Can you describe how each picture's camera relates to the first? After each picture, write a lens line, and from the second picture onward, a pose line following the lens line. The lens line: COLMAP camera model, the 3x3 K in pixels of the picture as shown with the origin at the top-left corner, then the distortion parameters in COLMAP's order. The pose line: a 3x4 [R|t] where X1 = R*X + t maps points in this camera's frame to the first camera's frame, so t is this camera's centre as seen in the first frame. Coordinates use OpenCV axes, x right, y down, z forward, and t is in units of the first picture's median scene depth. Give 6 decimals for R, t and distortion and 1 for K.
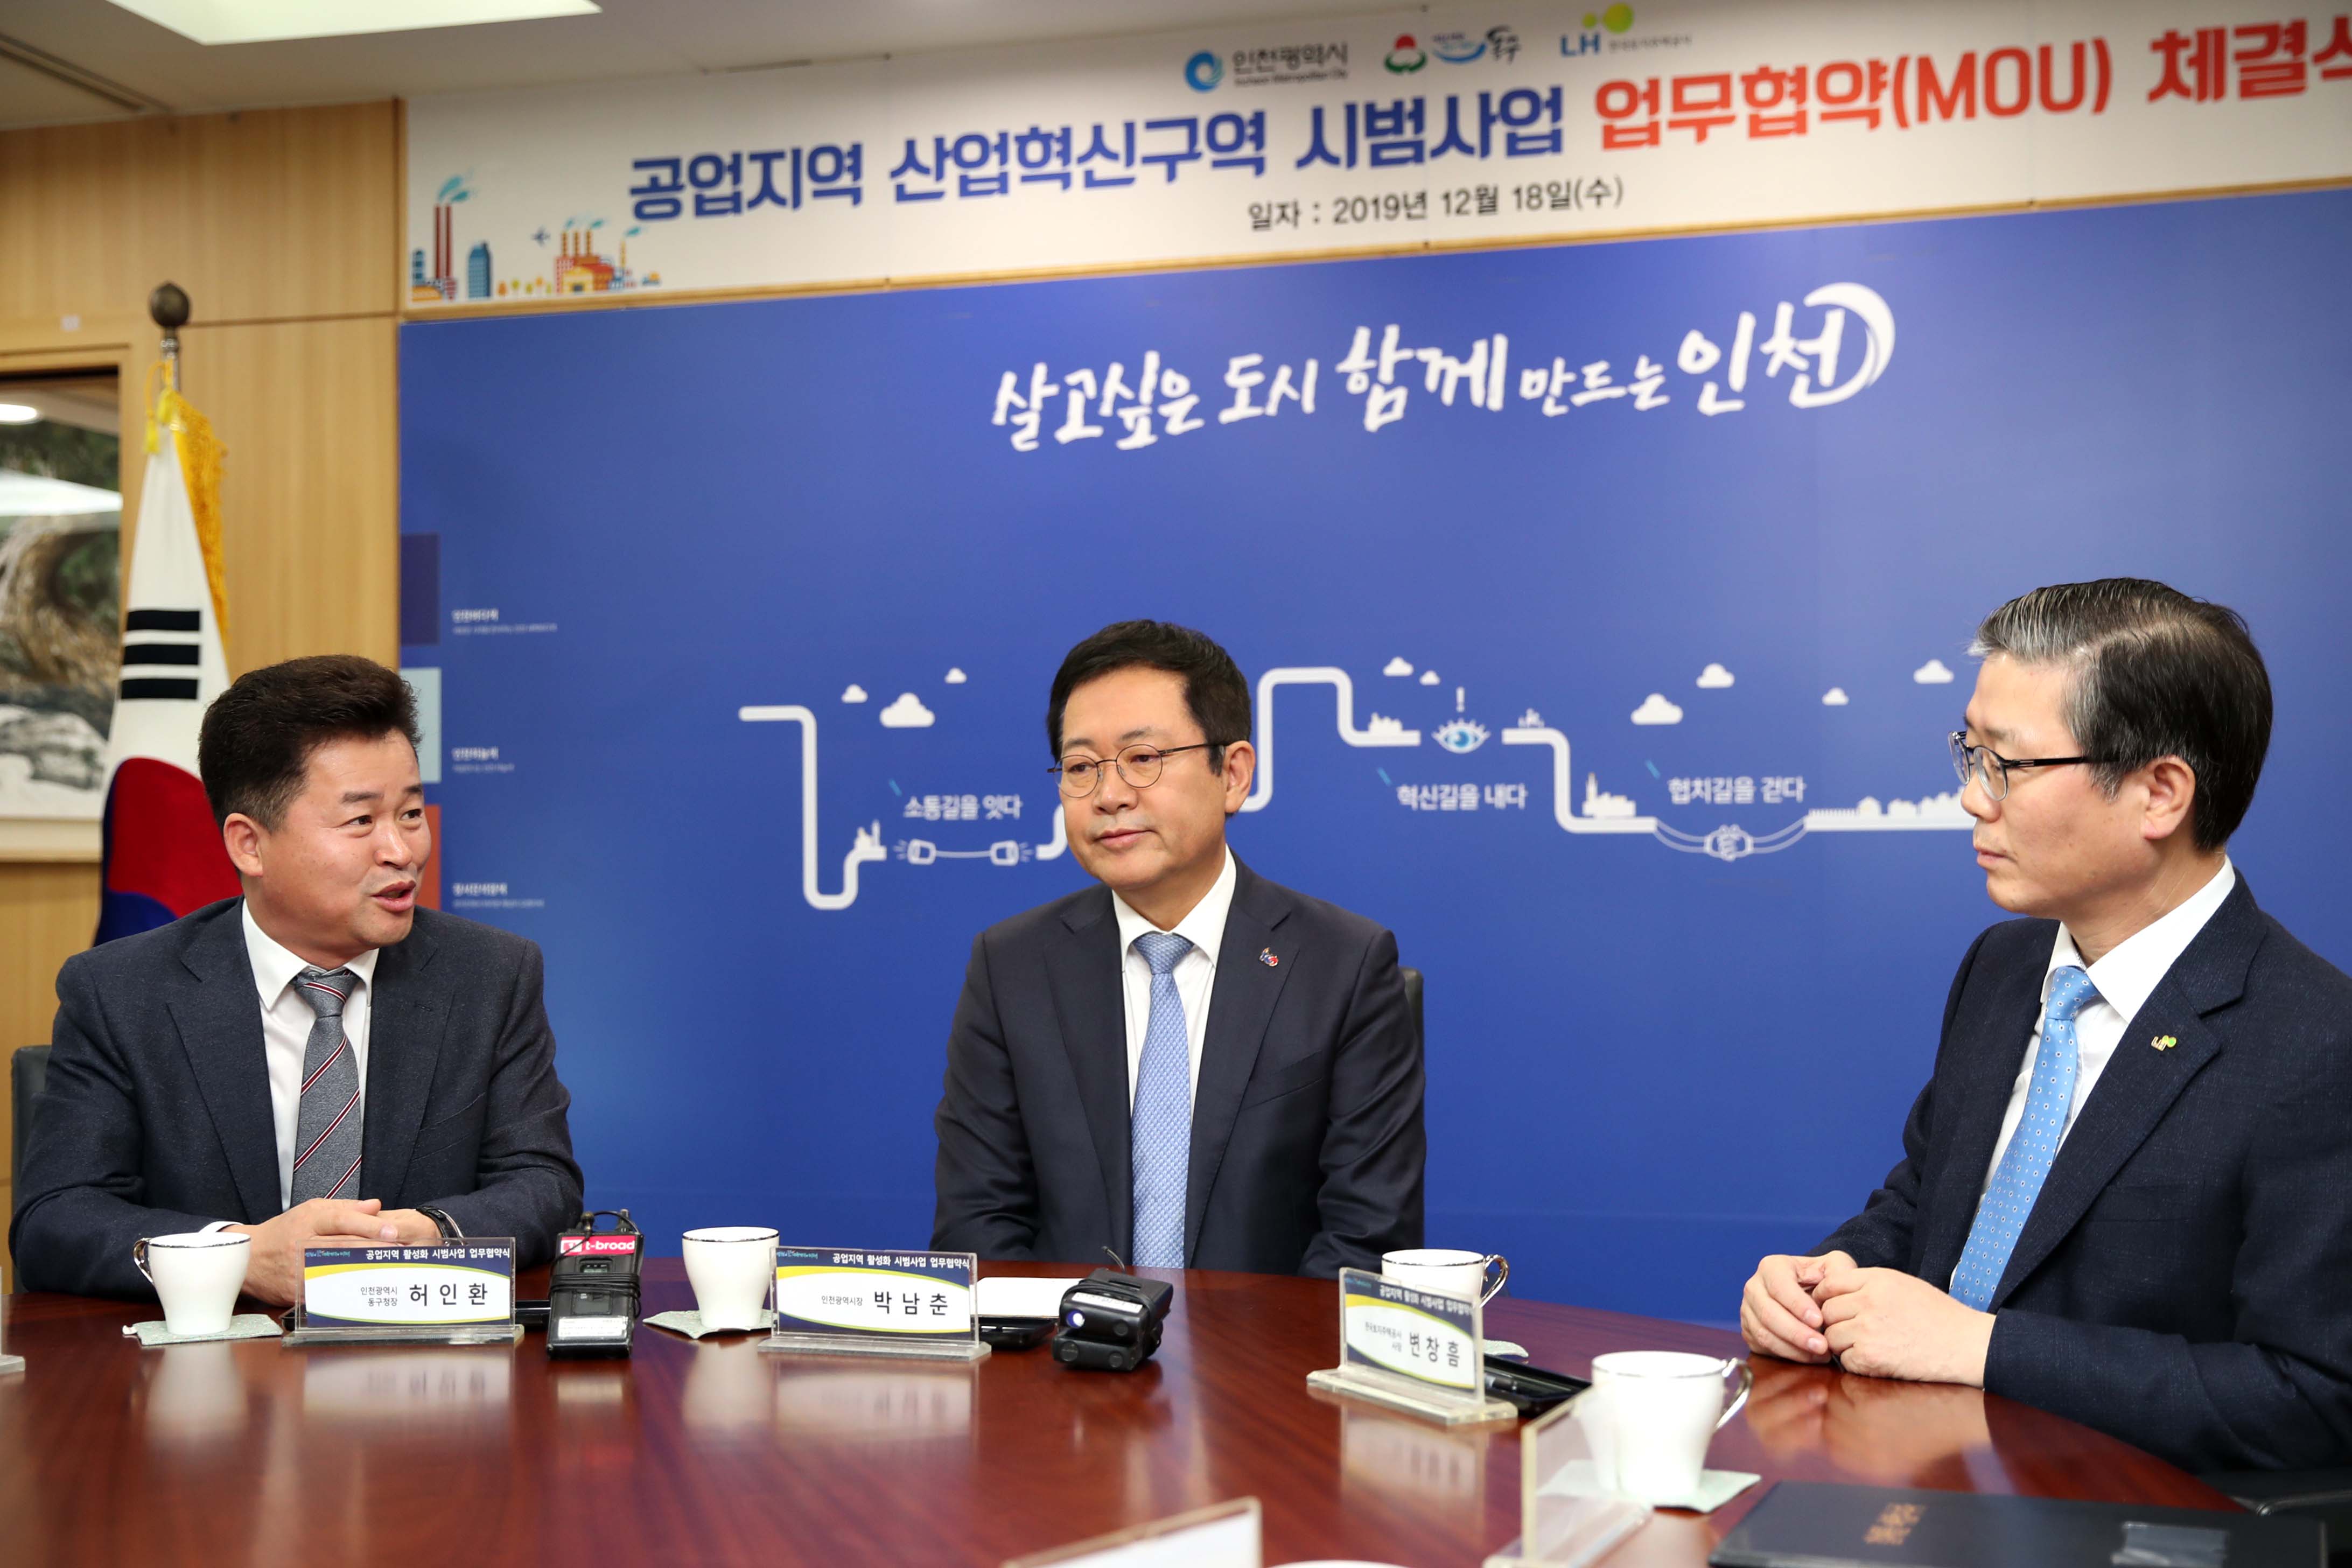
lens RADIAL K [[2866.5, 0, 1171.4], [0, 2866.5, 802.7], [0, 0, 1]] dist [0.020477, 0.133629]
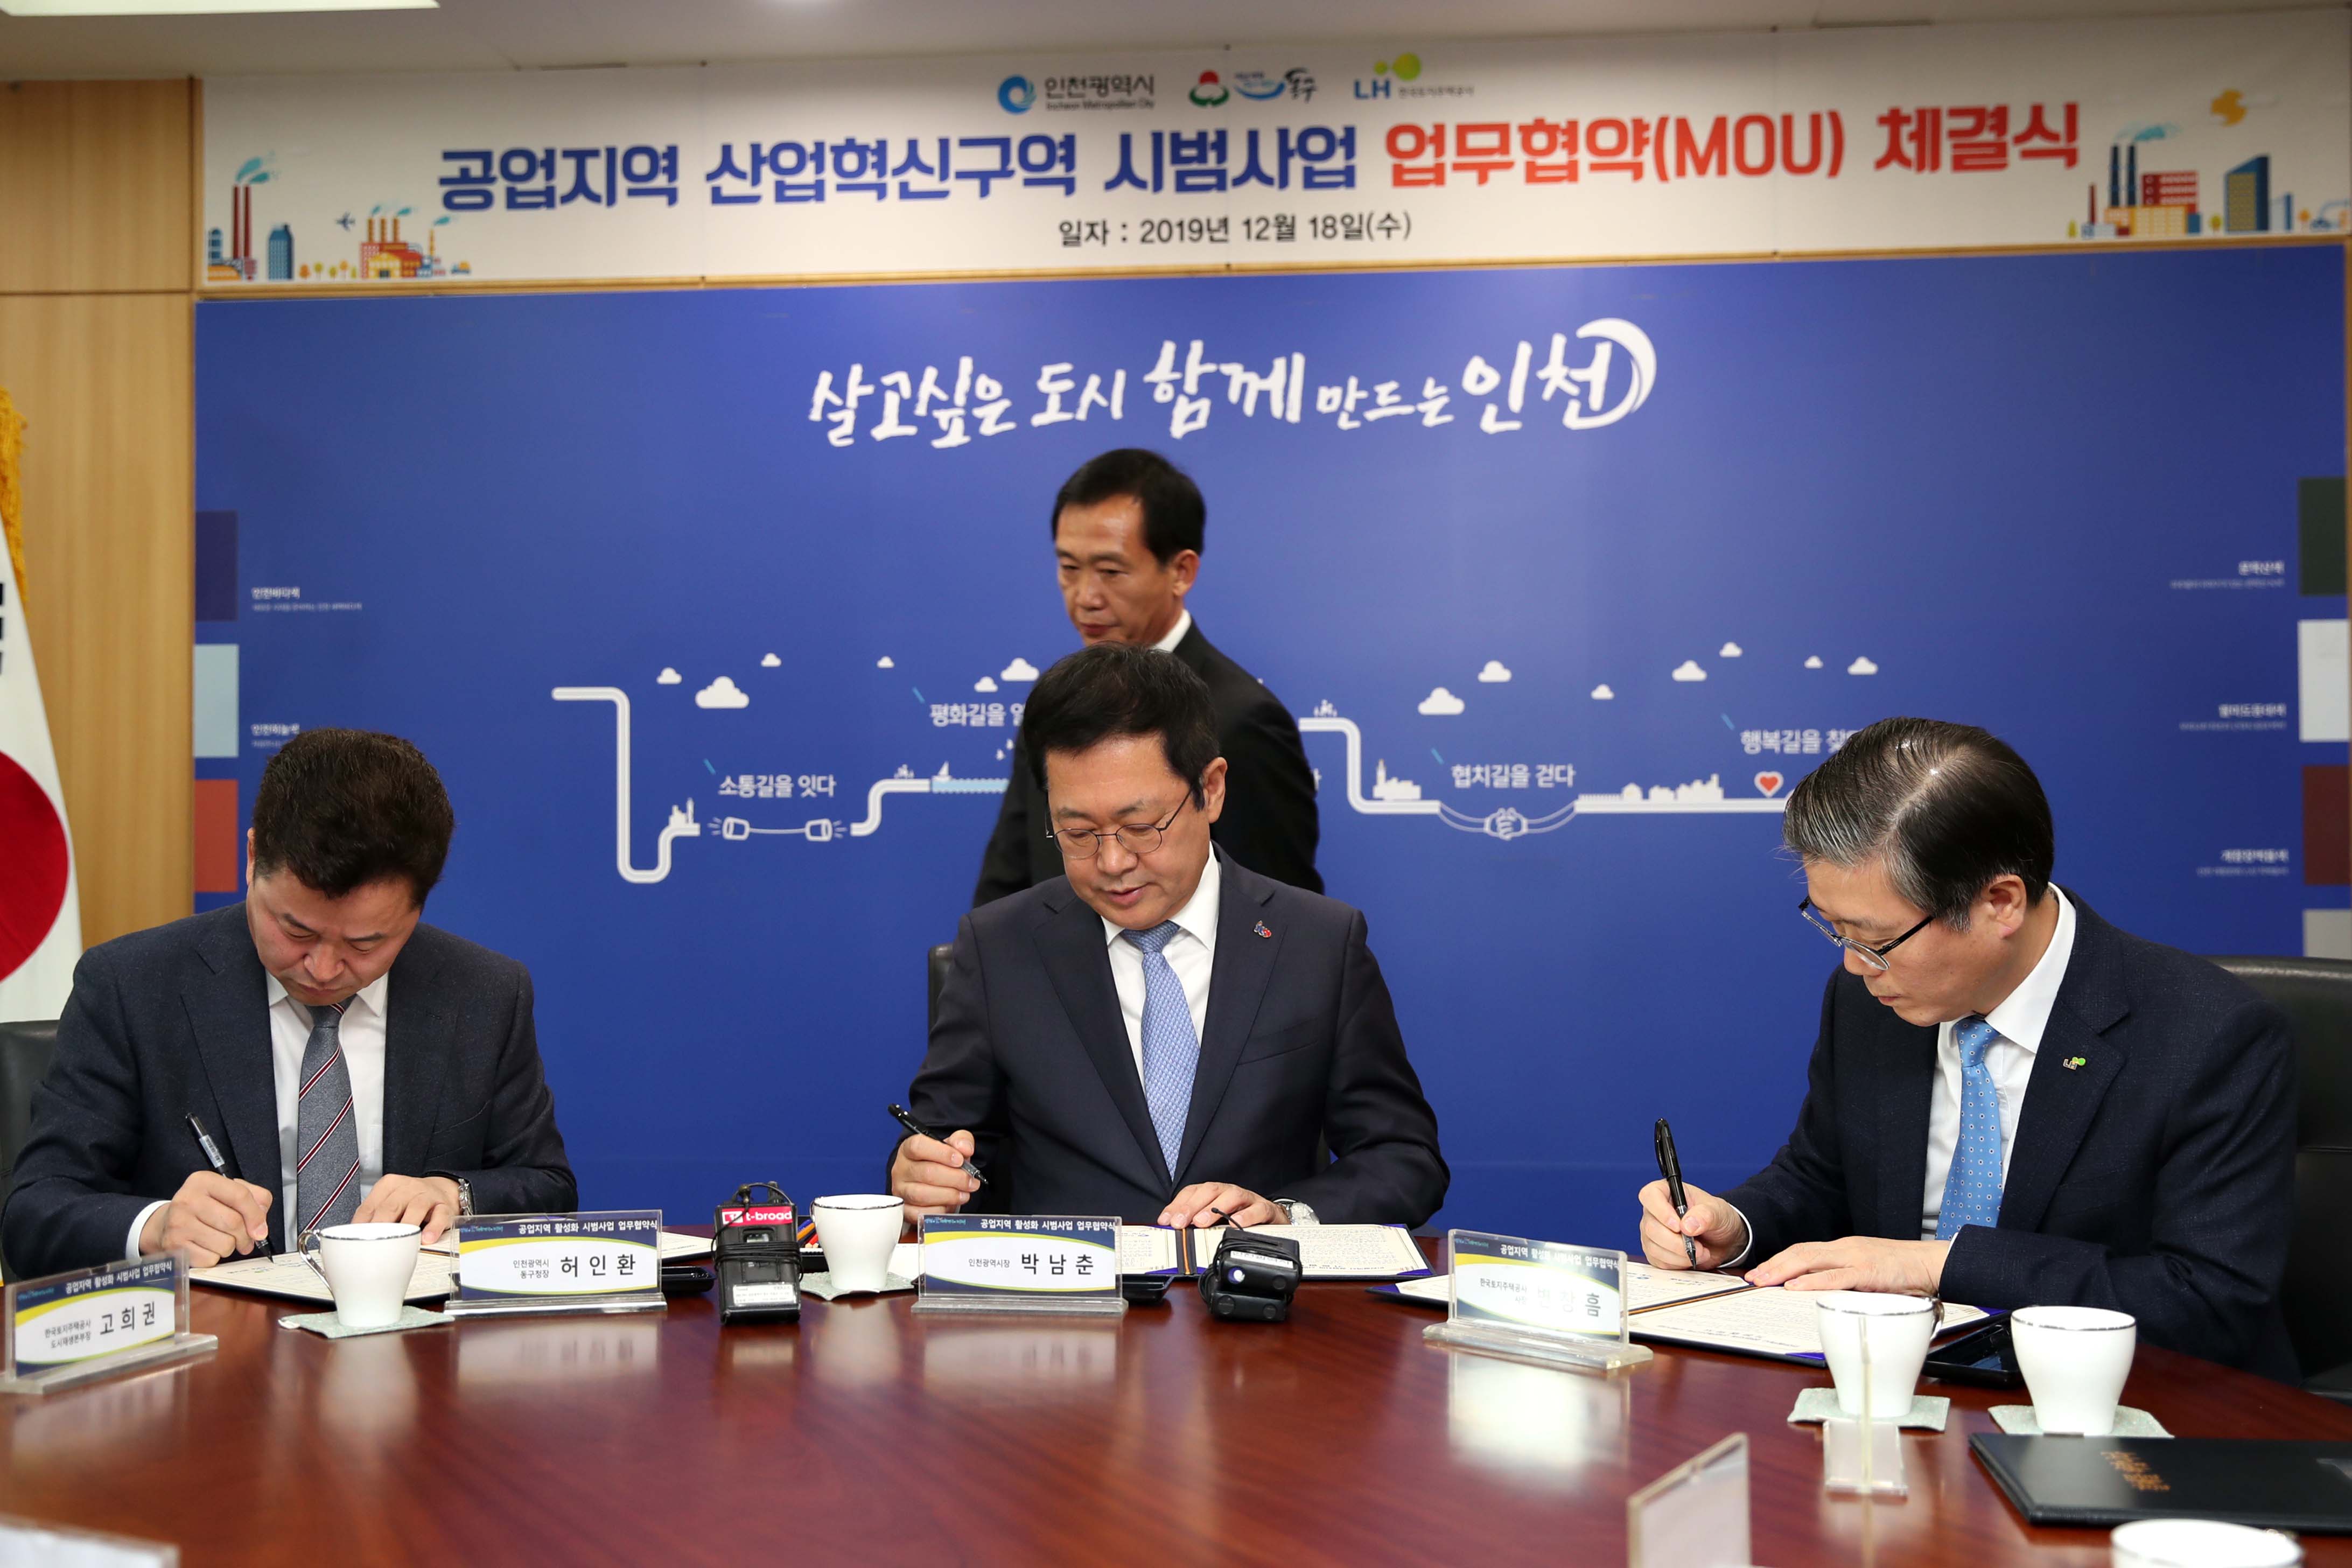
lens RADIAL K [[2734.4, 0, 1151.4], [0, 2734.4, 787.2], [0, 0, 1]] dist [0.000408, 0.119598]
pose [[0.984543, 0.005894, 0.175043, -0.117802], [-0.007088, 0.999956, 0.006199, -0.005334], [-0.174999, -0.007344, 0.984541, -0.006438]]
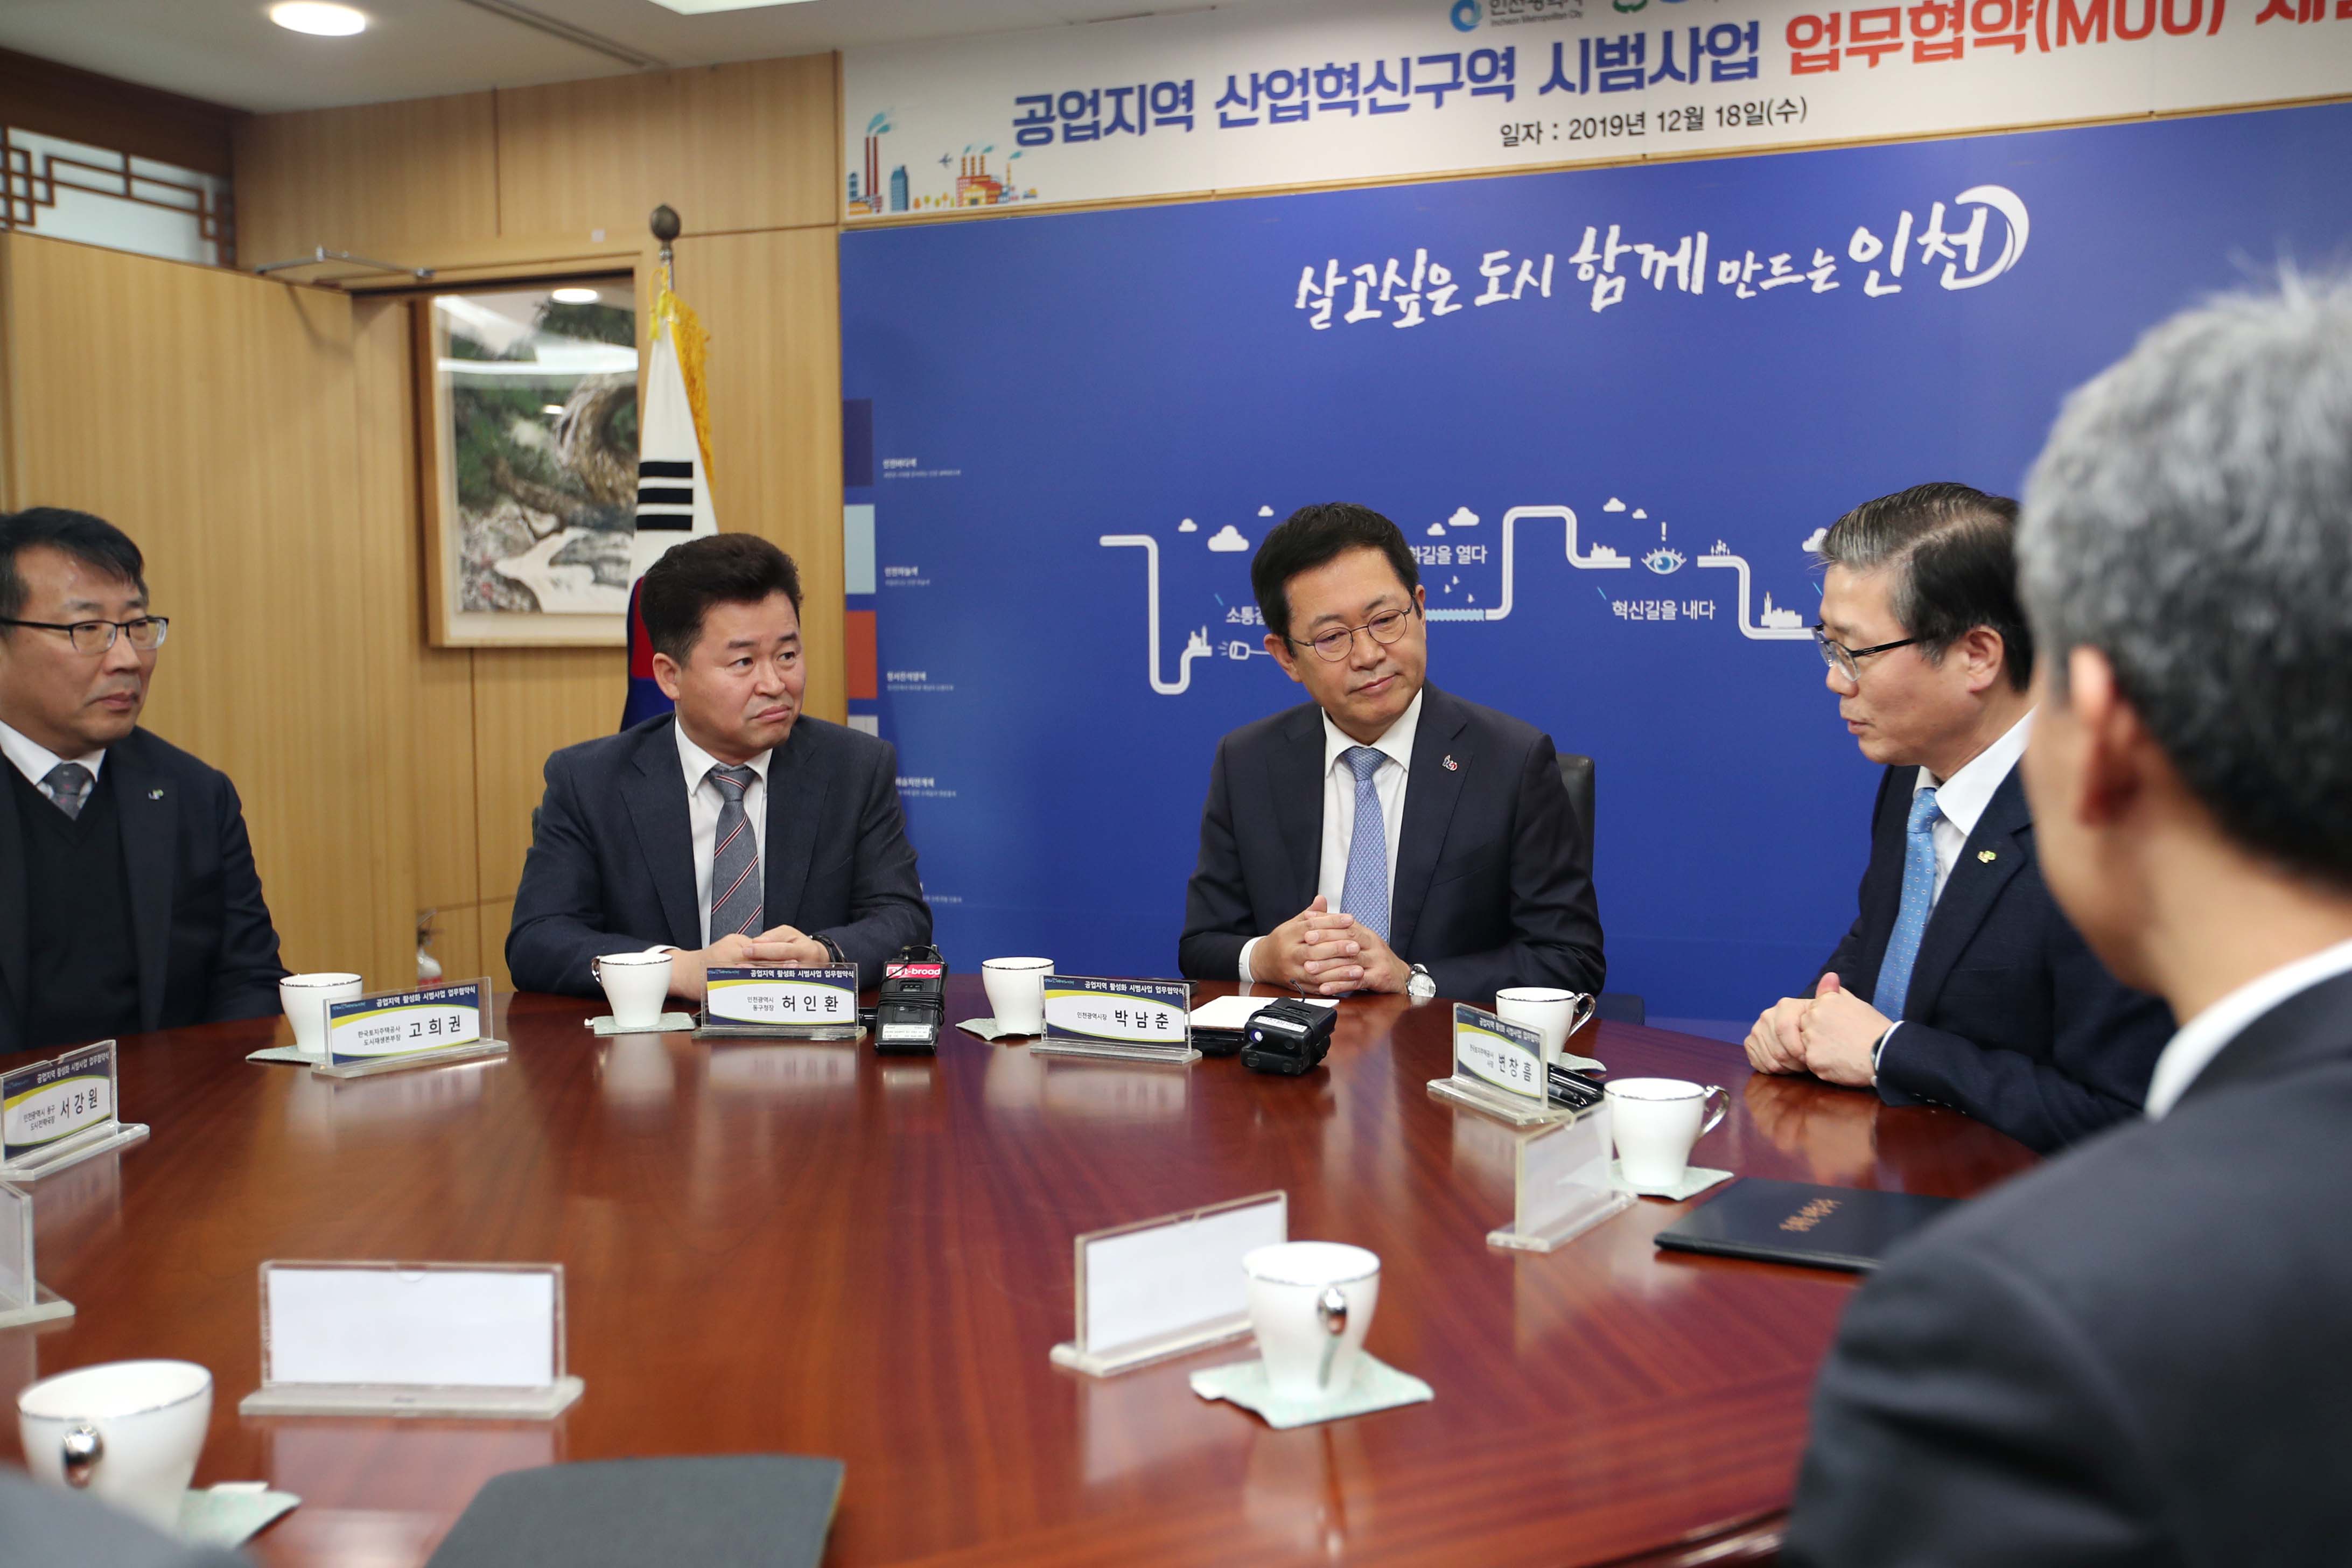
lens RADIAL K [[2299.2, 0, 1268.5], [0, 2299.2, 836.6], [0, 0, 1]] dist [-0.015448, 0.120741]
pose [[0.993733, 0.013849, -0.110923, 0.042250], [-0.001590, 0.993947, 0.109851, -0.013514], [0.111773, -0.108986, 0.987739, -0.018648]]
